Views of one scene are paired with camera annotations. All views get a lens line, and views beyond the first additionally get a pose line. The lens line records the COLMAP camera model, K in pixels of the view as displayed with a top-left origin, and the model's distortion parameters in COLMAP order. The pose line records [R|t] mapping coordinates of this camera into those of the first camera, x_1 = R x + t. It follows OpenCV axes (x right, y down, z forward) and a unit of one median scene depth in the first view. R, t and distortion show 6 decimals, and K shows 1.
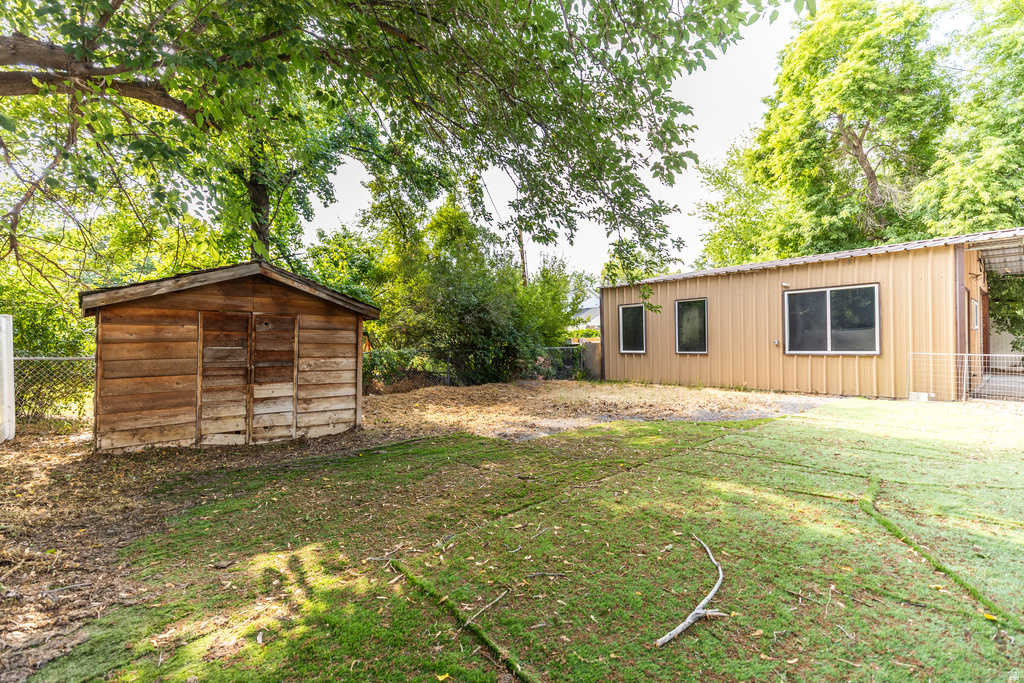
lens RADIAL K [[460.9, 0, 521.0], [0, 460.9, 341.6], [0, 0, 1]] dist [0.007445, 0.000001]
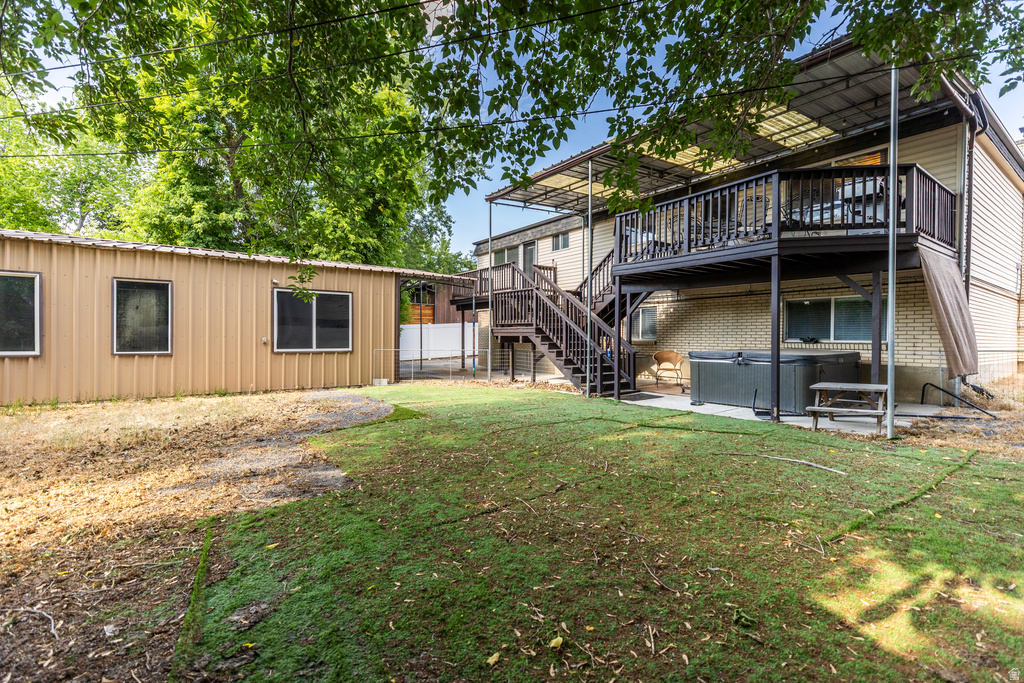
lens RADIAL K [[460.9, 0, 507.1], [0, 460.9, 346.9], [0, 0, 1]] dist [0.007445, 0.000001]
pose [[0.093732, -0.000929, 0.995597, -0.359087], [-0.008463, 0.999963, 0.001730, 0.009546], [-0.995561, -0.008588, 0.093721, 0.419703]]
